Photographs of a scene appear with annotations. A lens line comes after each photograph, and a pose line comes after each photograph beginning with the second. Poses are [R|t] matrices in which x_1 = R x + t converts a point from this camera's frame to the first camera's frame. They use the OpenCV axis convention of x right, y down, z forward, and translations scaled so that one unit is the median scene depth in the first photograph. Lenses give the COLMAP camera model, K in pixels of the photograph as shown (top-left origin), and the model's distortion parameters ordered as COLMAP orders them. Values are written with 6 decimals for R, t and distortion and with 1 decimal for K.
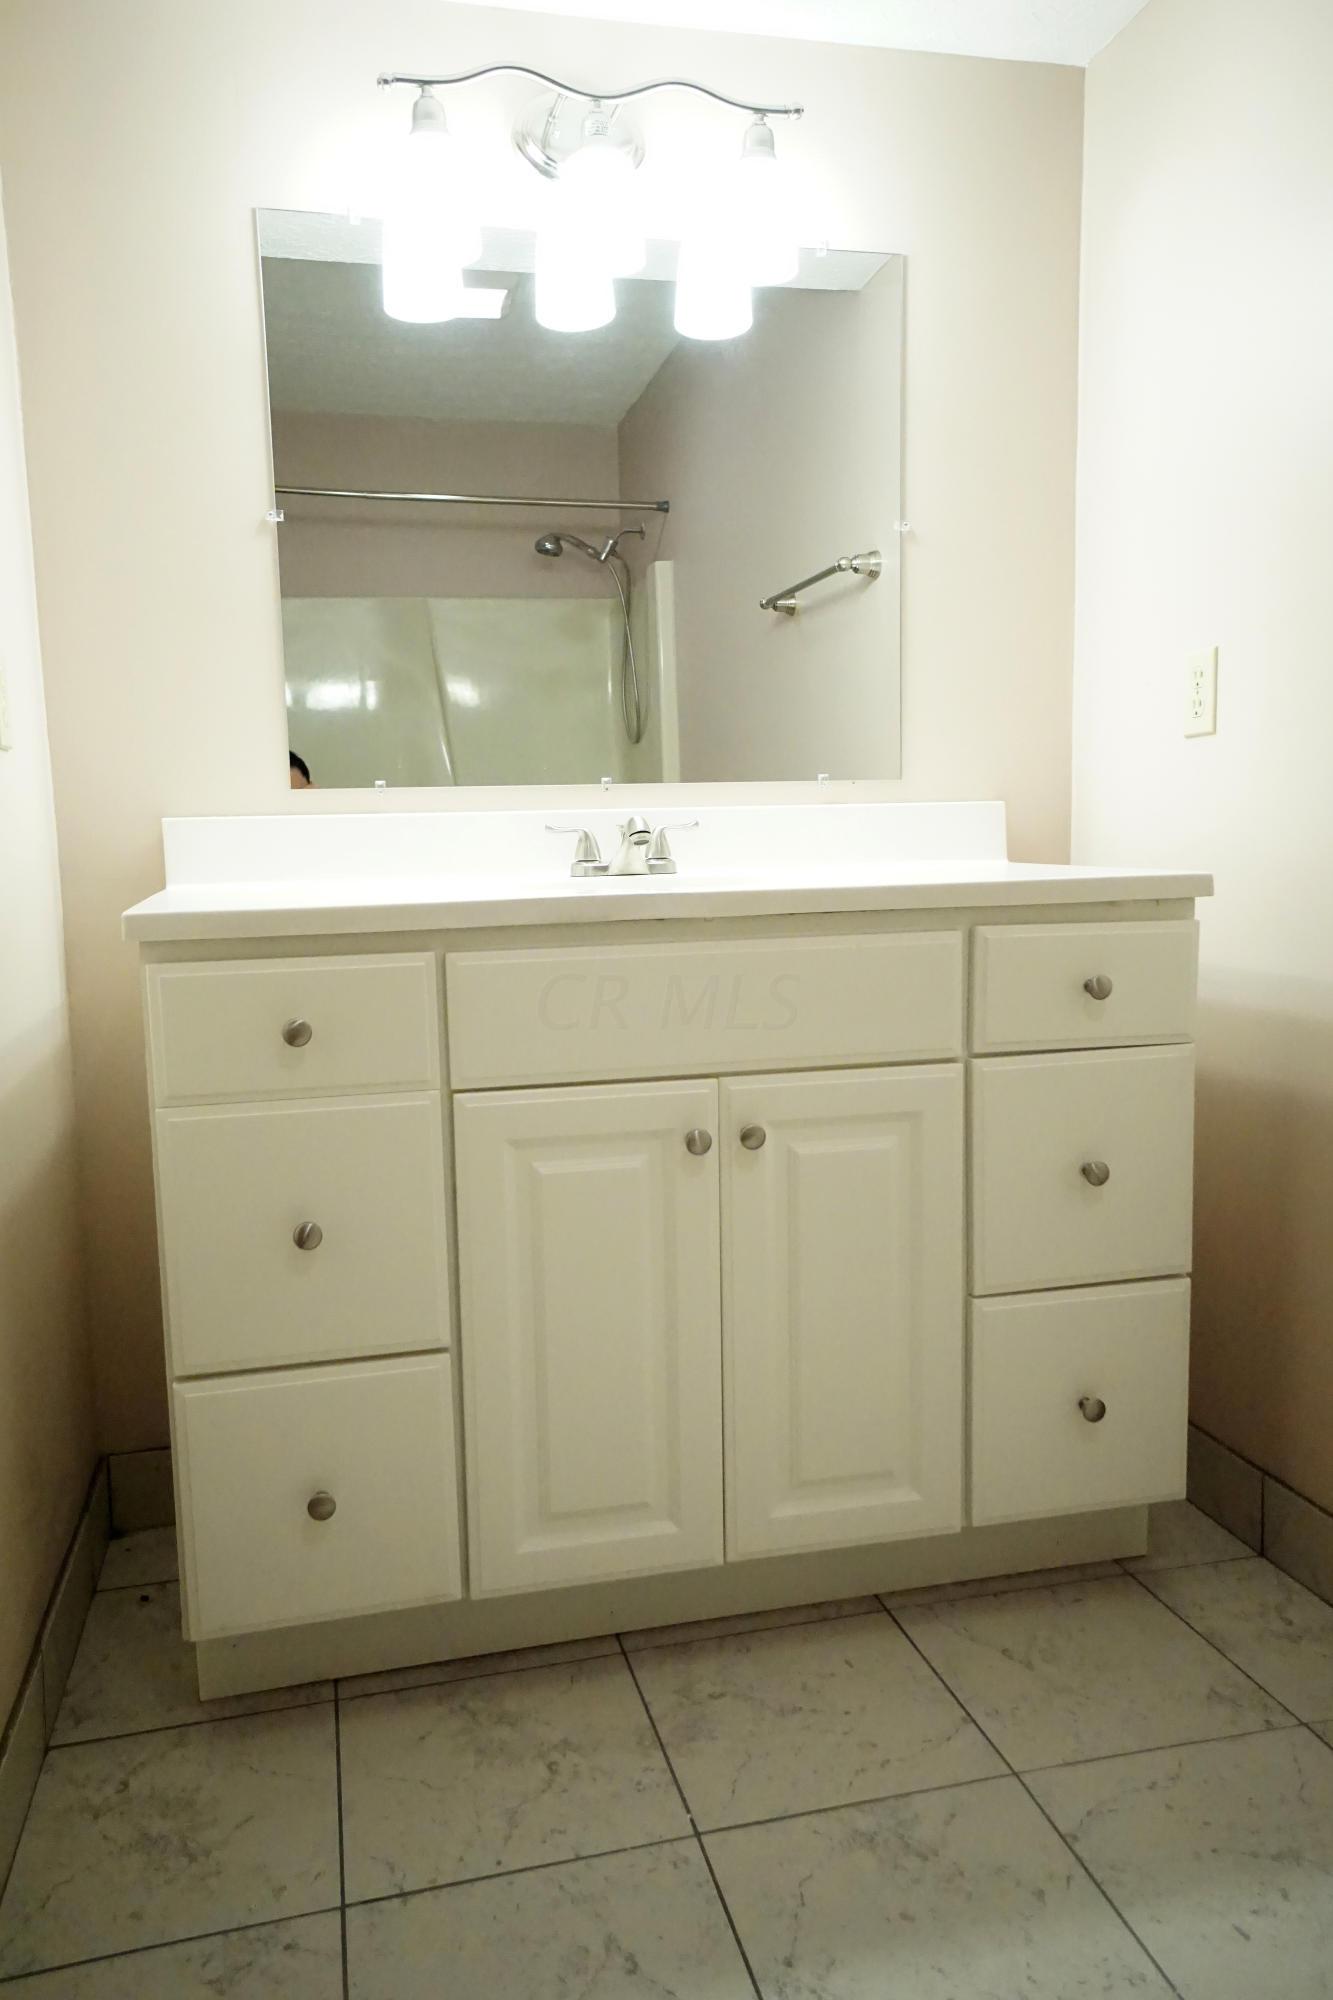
lens RADIAL K [[1452.2, 0, 650.3], [0, 1452.2, 1002.1], [0, 0, 1]] dist [0.024423, 0.004897]
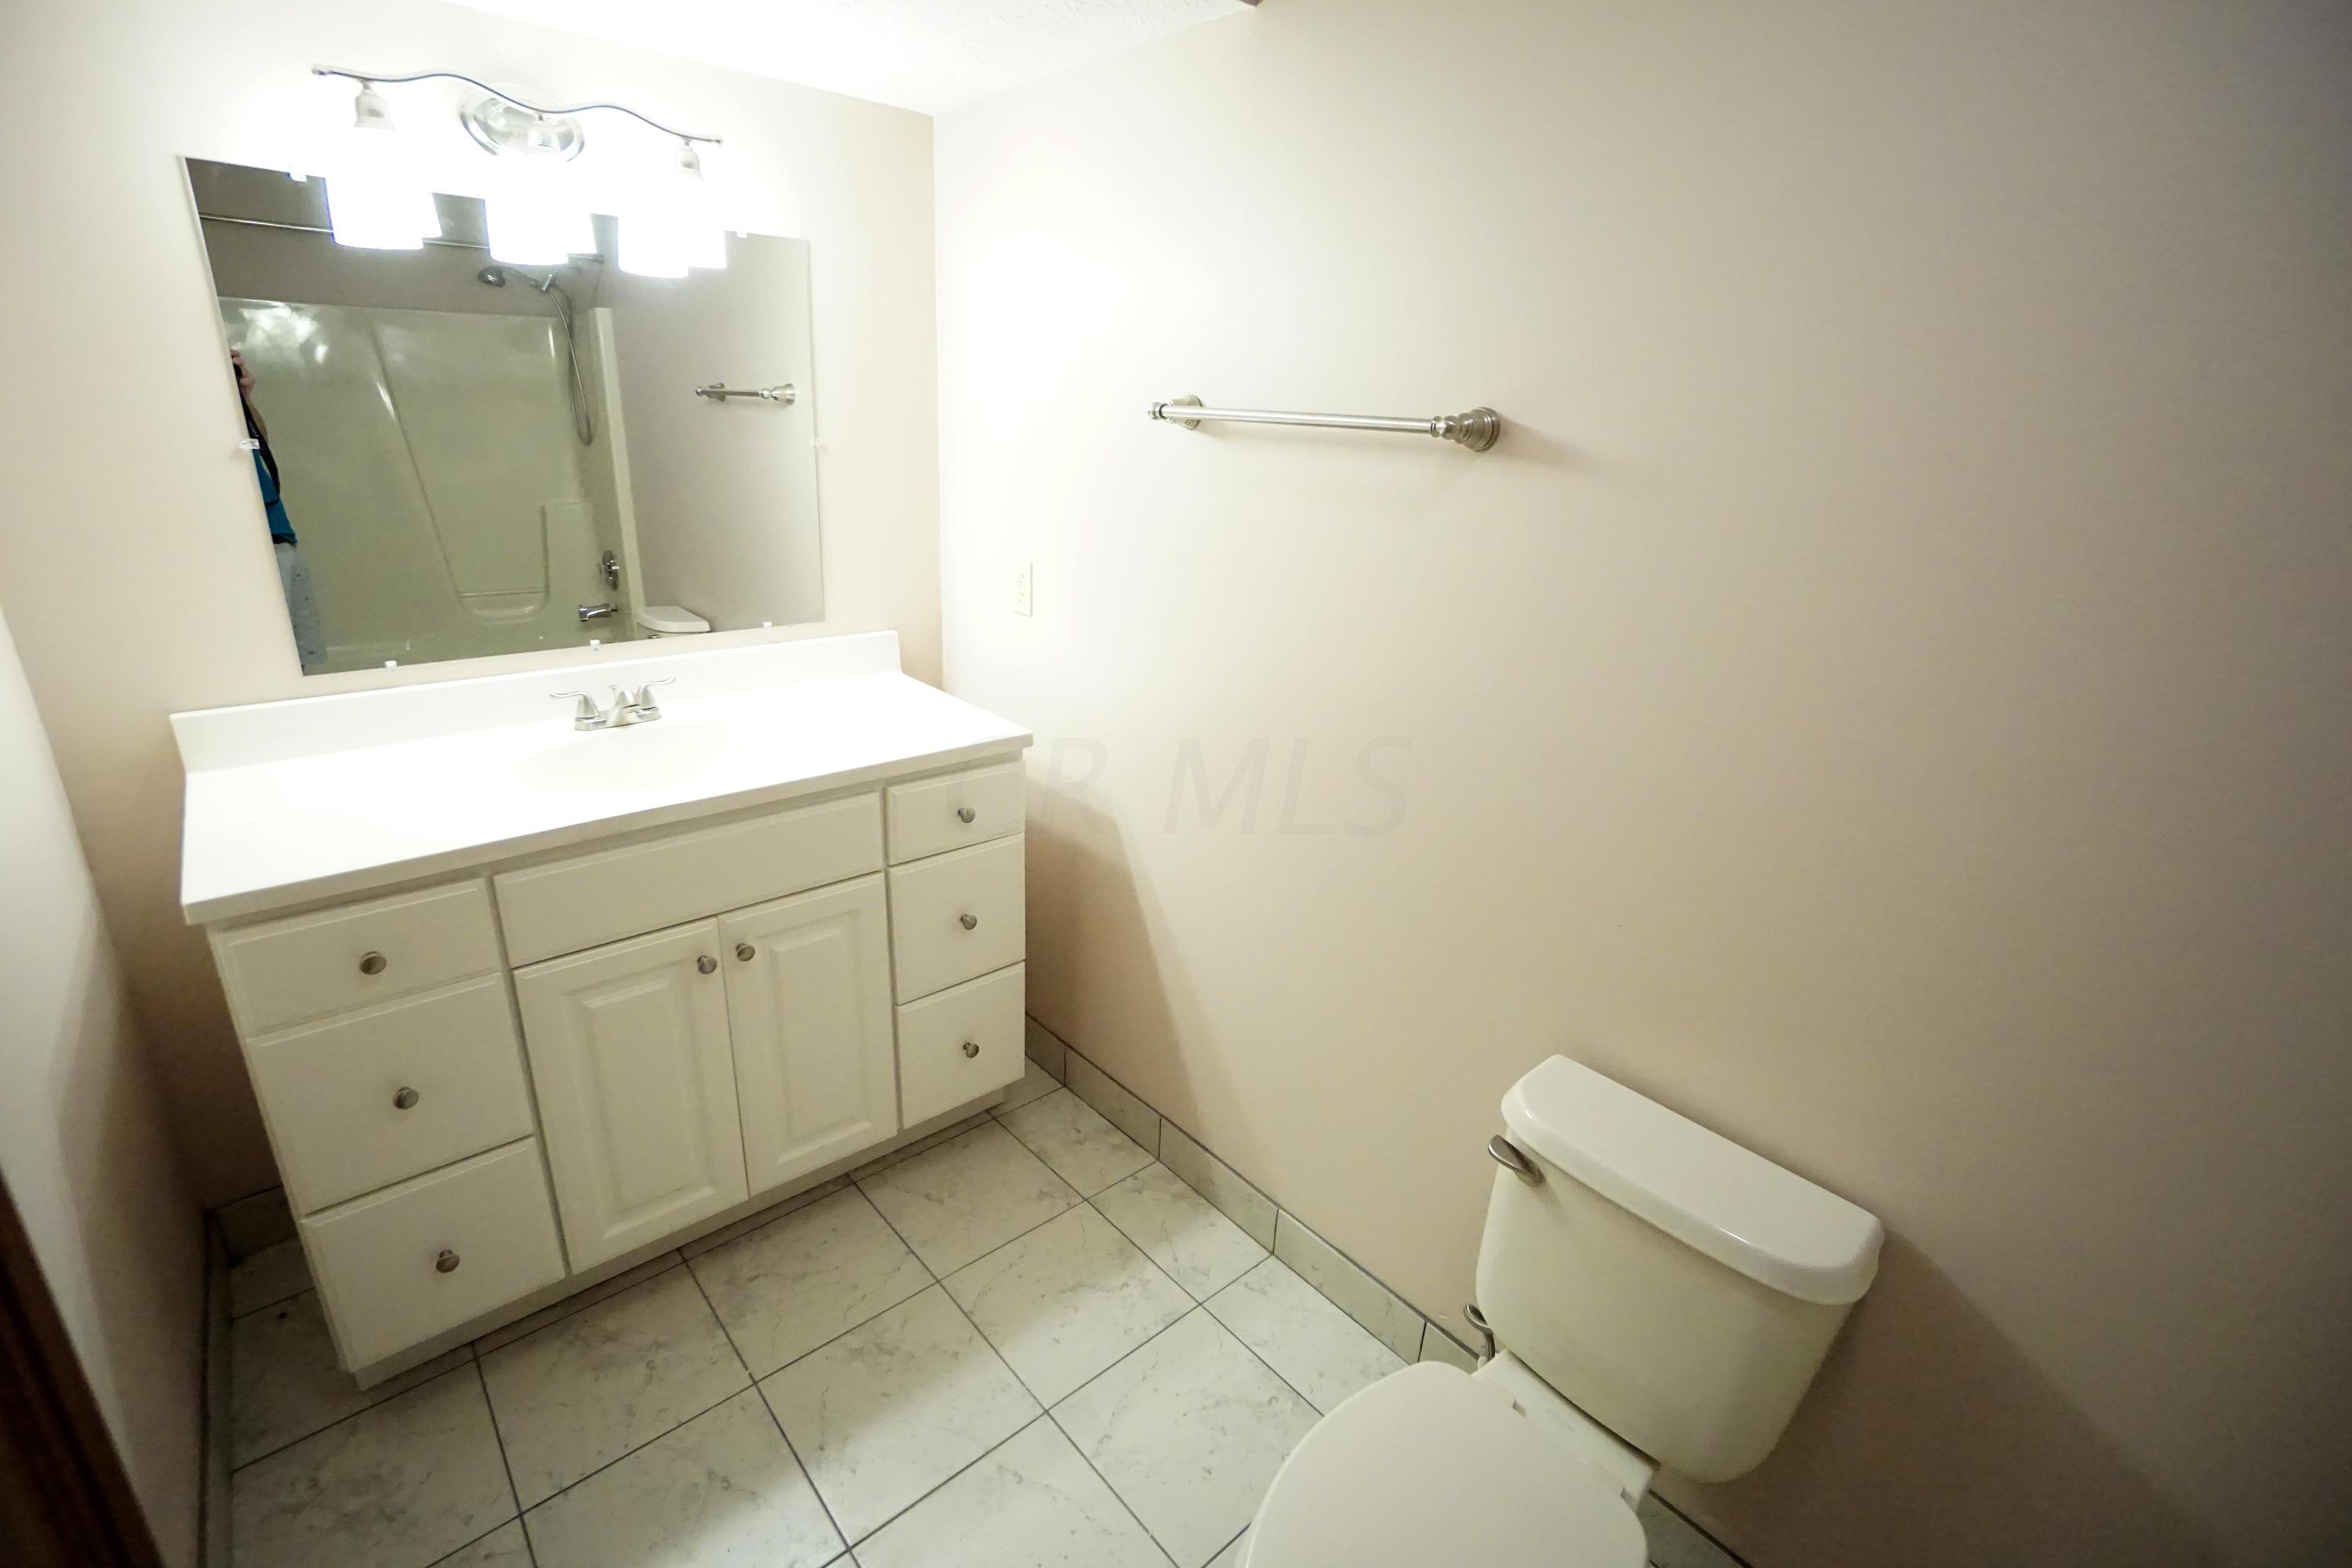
lens RADIAL K [[1037.7, 0, 1176.7], [0, 1037.7, 767.4], [0, 0, 1]] dist [-0.064411, 0.023006]
pose [[0.874994, -0.094713, 0.474778, -0.022252], [-0.011333, 0.976401, 0.215668, -0.313929], [-0.484000, -0.194089, 0.853272, -0.062894]]
